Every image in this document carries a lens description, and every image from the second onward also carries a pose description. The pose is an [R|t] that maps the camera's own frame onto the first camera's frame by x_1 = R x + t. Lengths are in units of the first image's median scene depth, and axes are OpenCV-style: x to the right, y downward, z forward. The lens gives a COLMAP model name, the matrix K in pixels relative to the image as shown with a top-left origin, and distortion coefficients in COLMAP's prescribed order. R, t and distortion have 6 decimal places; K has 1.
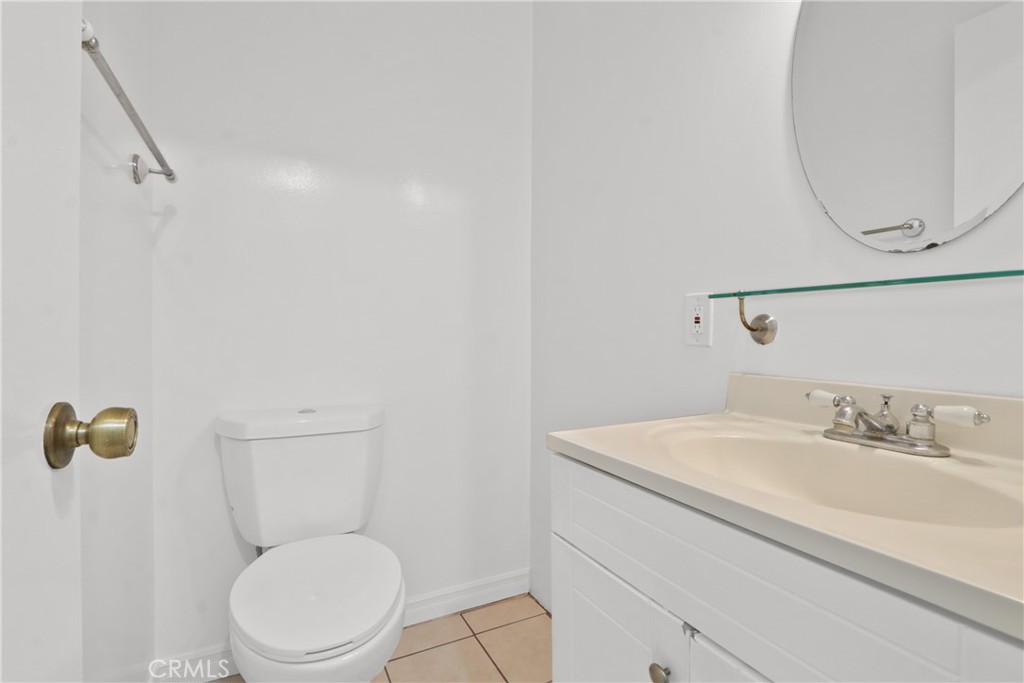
lens RADIAL K [[477.6, 0, 513.3], [0, 477.6, 339.3], [0, 0, 1]] dist [-0.012428, 0.002167]
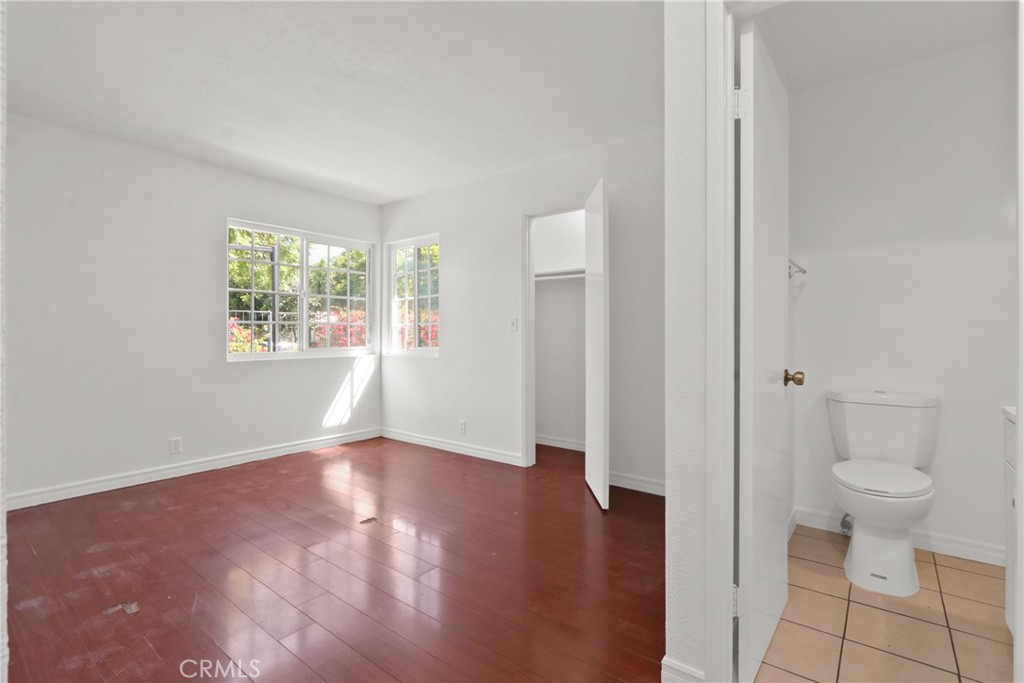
lens RADIAL K [[477.6, 0, 512.5], [0, 477.6, 337.8], [0, 0, 1]] dist [-0.012428, 0.002167]
pose [[0.411279, 0.004122, -0.911500, 0.718654], [-0.000814, 0.999991, 0.004155, -0.061646], [0.911509, -0.000967, 0.411279, -1.128404]]
